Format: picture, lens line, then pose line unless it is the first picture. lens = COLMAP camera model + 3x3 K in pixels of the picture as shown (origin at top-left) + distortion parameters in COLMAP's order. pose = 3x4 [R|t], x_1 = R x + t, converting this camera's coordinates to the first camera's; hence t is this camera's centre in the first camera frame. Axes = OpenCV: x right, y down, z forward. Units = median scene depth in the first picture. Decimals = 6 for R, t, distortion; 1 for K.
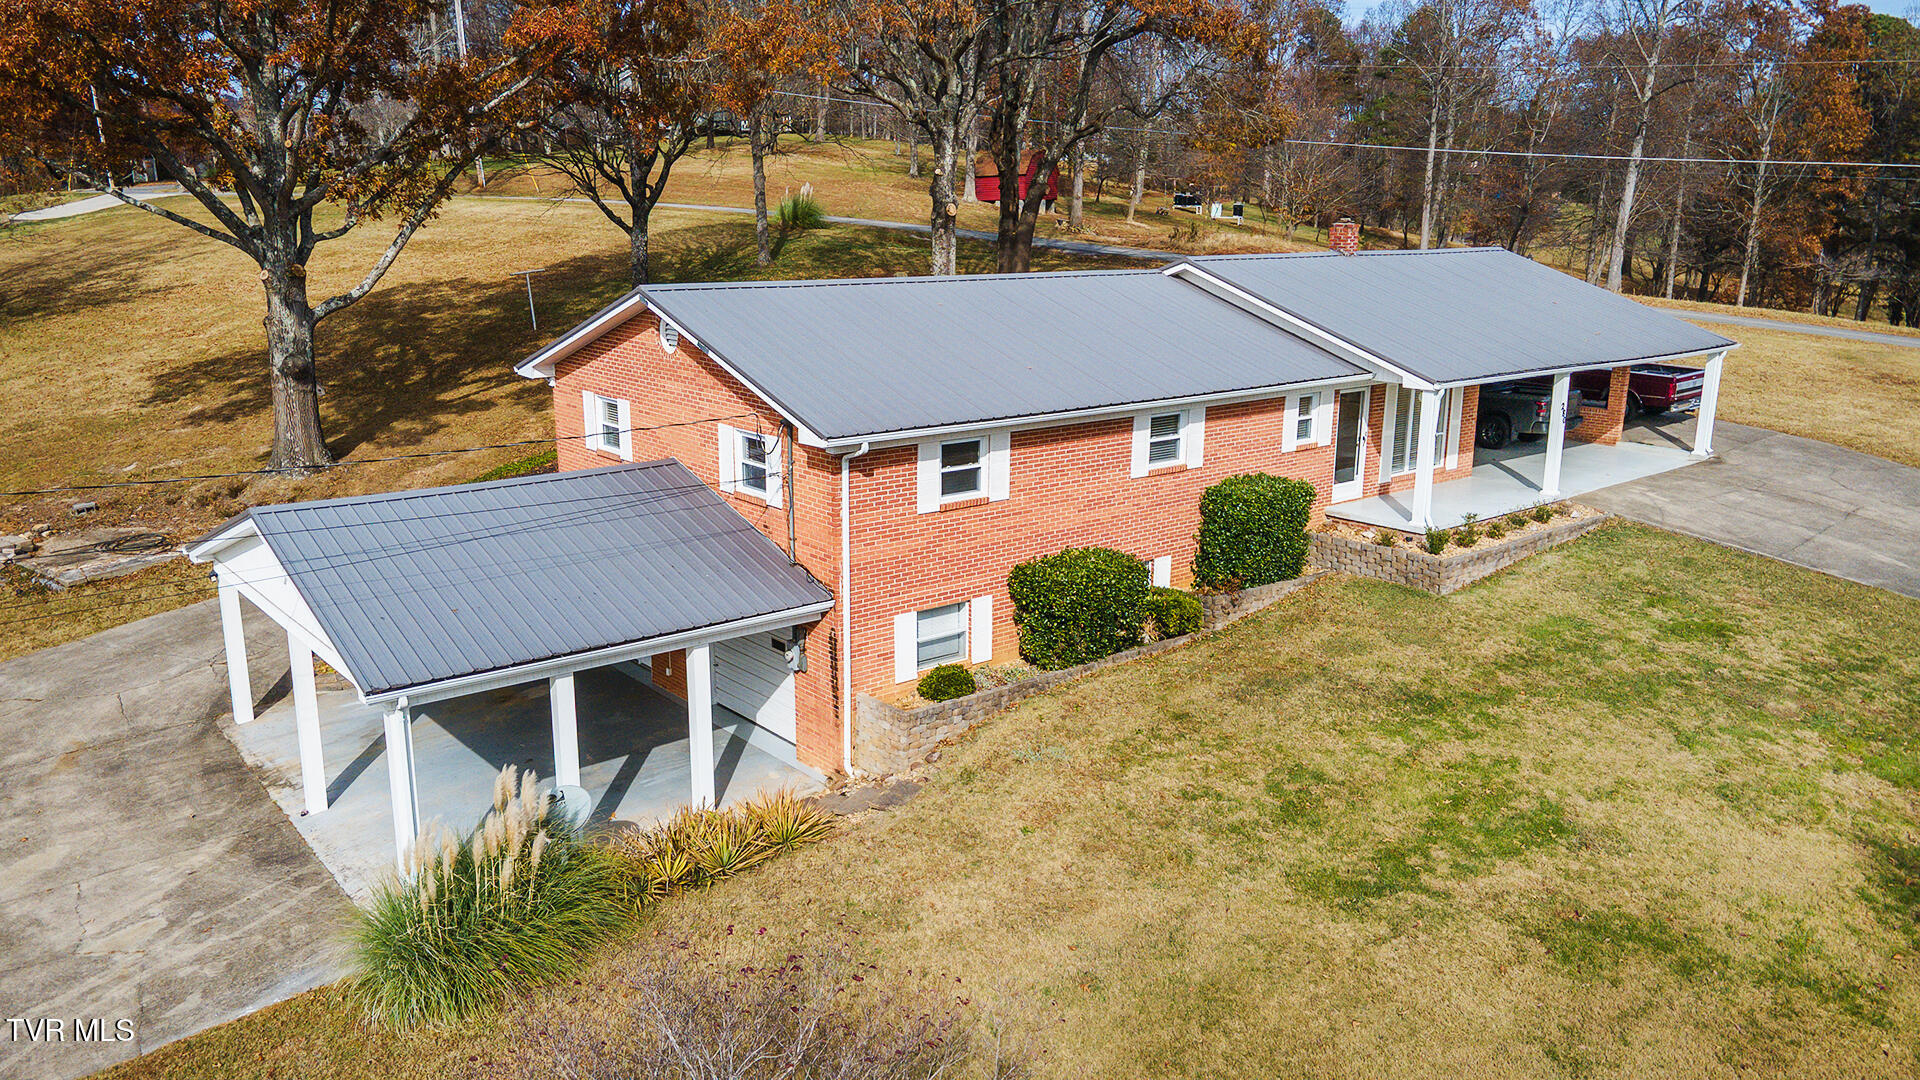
lens RADIAL K [[1403.5, 0, 974.7], [0, 1403.5, 530.3], [0, 0, 1]] dist [0.030706, 0.039062]
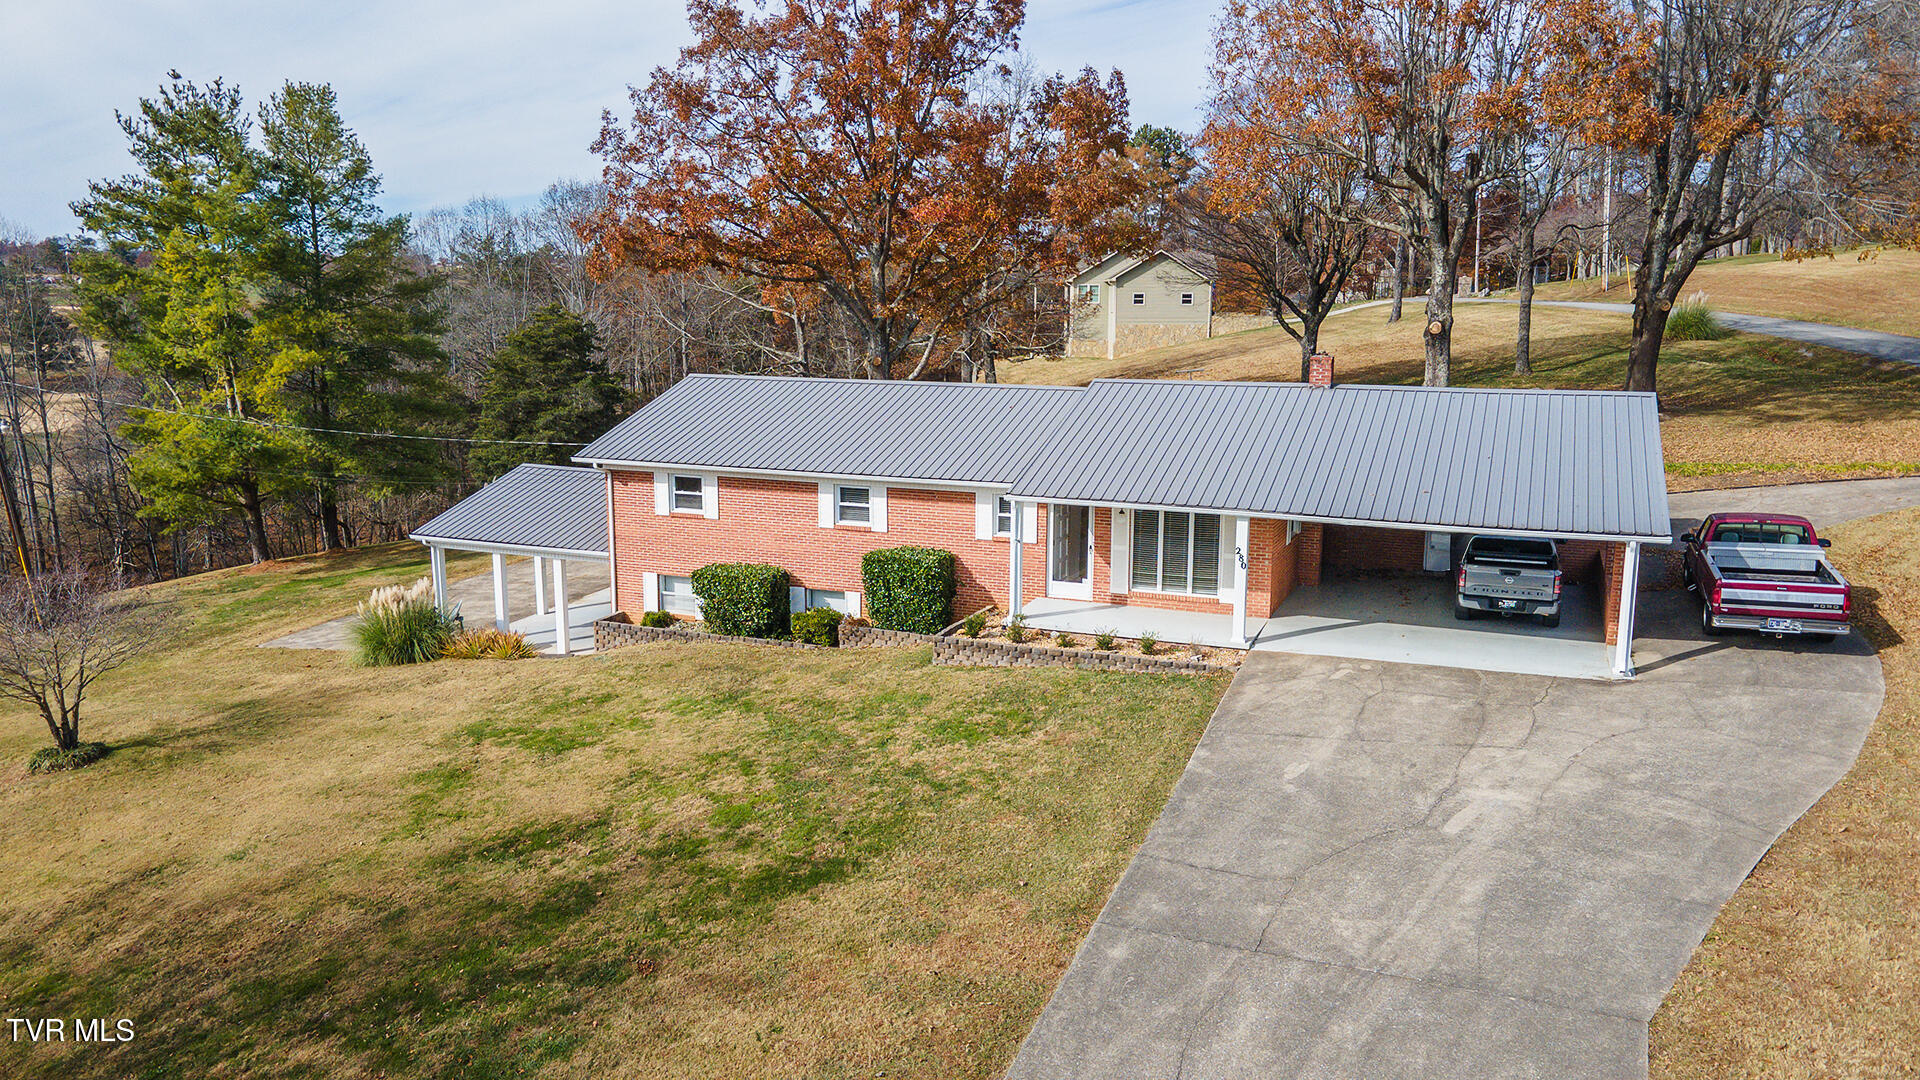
lens RADIAL K [[1403.5, 0, 961.6], [0, 1403.5, 549.1], [0, 0, 1]] dist [0.030706, 0.039062]
pose [[0.461949, 0.156986, -0.872902, 1.466251], [-0.201327, 0.977078, 0.069177, -0.147334], [0.863754, 0.143783, 0.482966, 0.469352]]
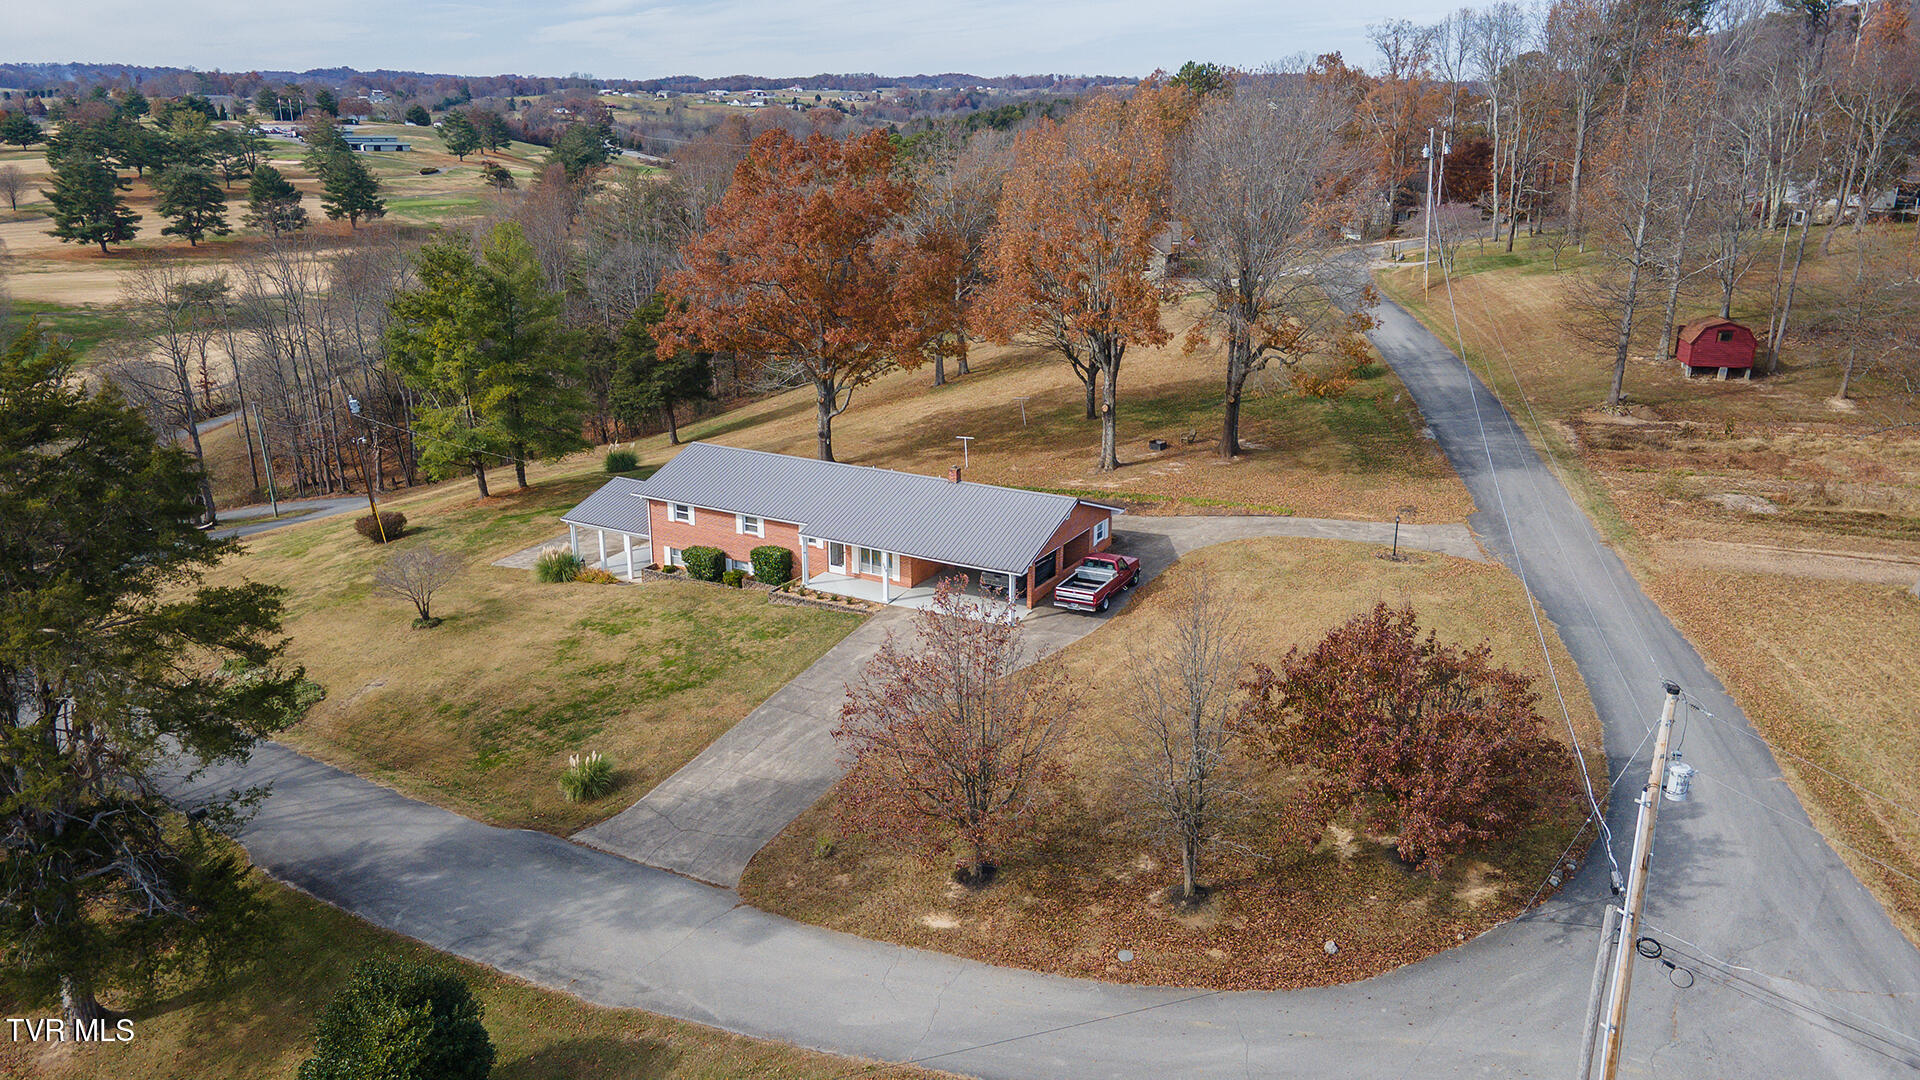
lens RADIAL K [[1403.5, 0, 960.3], [0, 1403.5, 542.1], [0, 0, 1]] dist [0.030706, 0.039062]
pose [[0.357446, 0.273494, -0.892991, 3.199258], [-0.213823, 0.954729, 0.206814, -0.798979], [0.909127, 0.117017, 0.399743, 0.220836]]
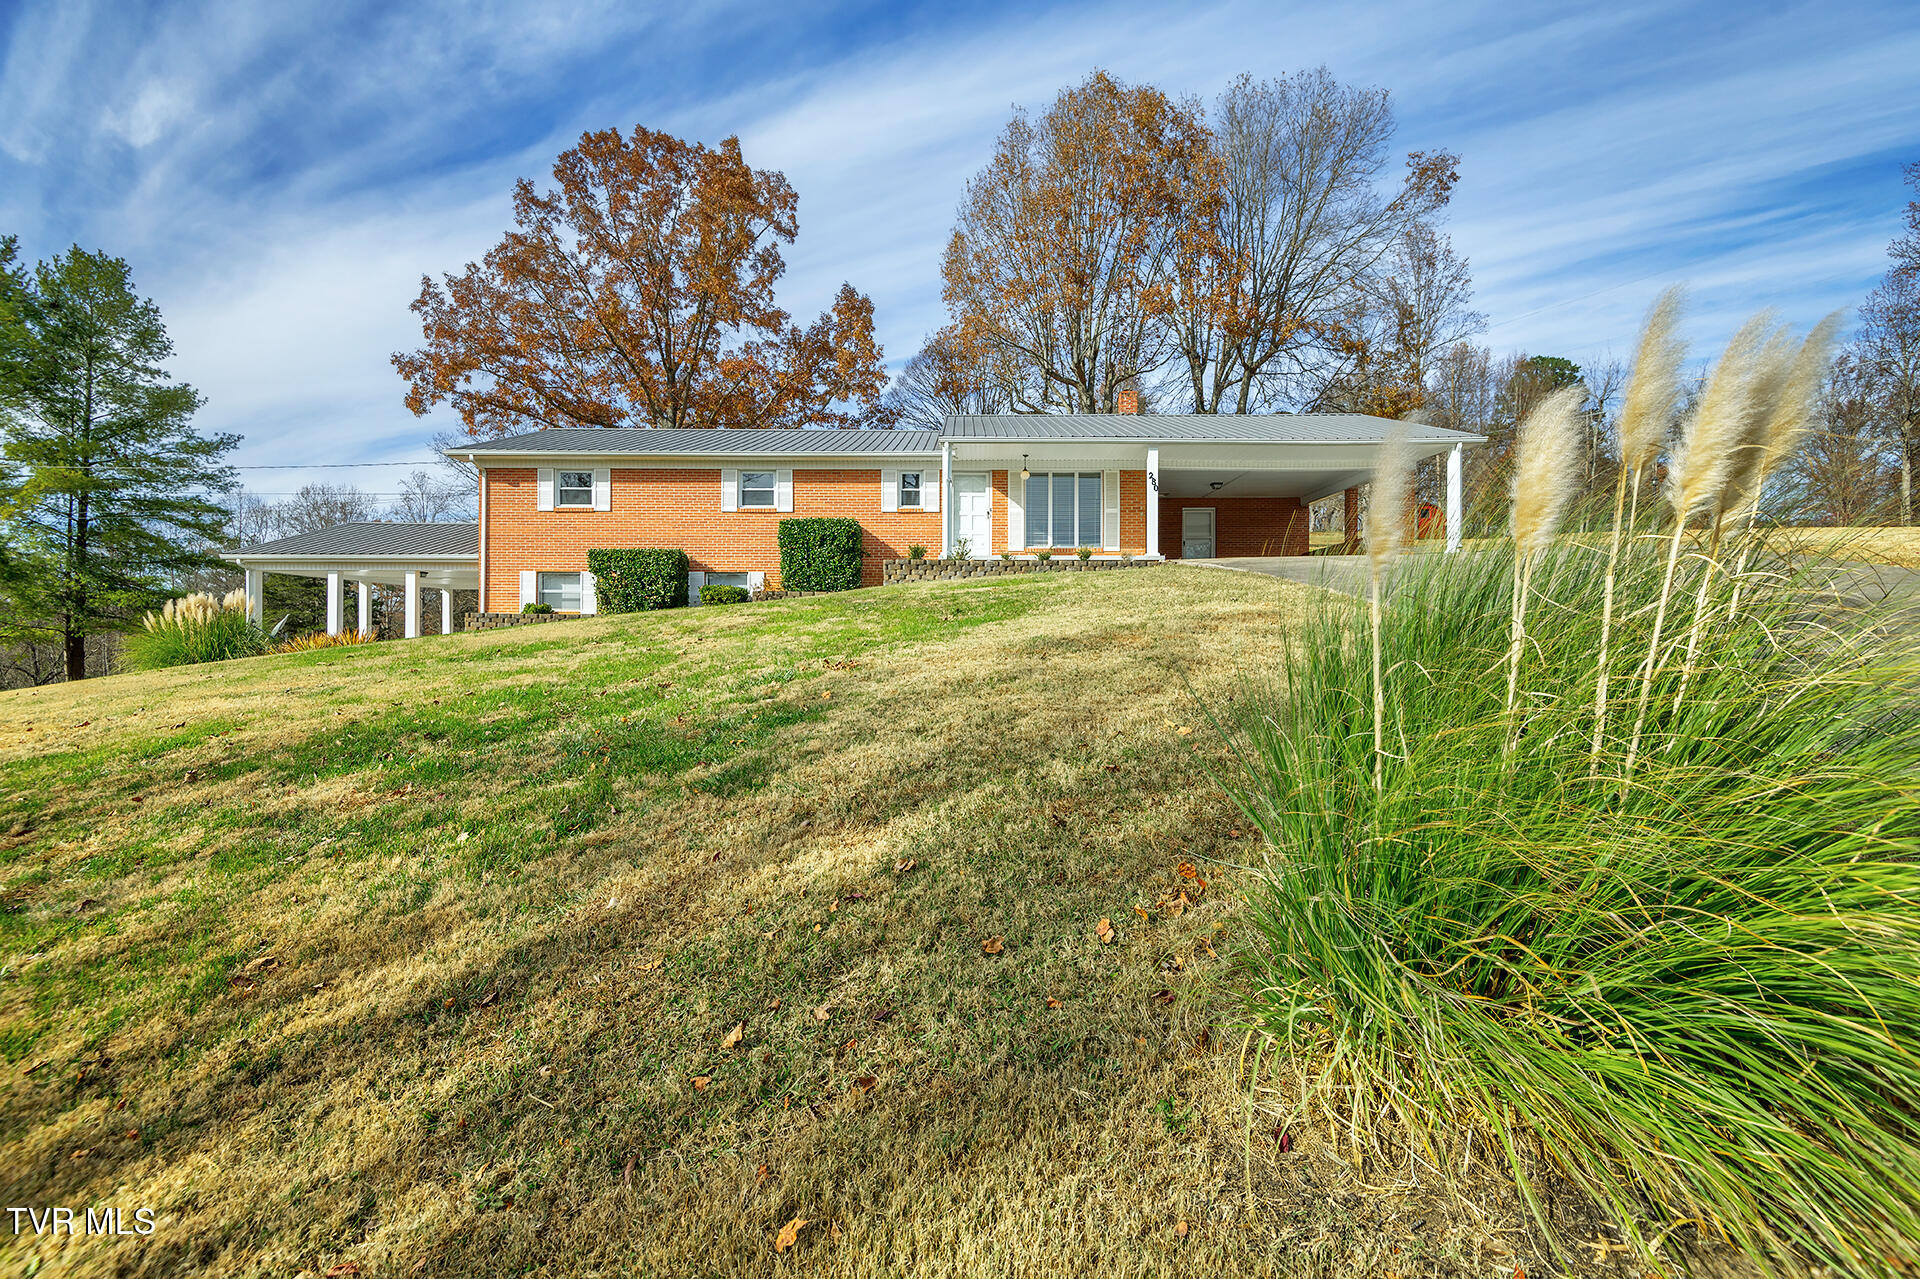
lens RADIAL K [[875.7, 0, 962.6], [0, 875.7, 634.0], [0, 0, 1]] dist [-0.011331, 0.000671]
pose [[0.771915, -0.007419, -0.635683, 0.934751], [-0.137912, 0.974165, -0.178836, 0.228236], [0.620587, 0.225715, 0.750949, 0.515952]]
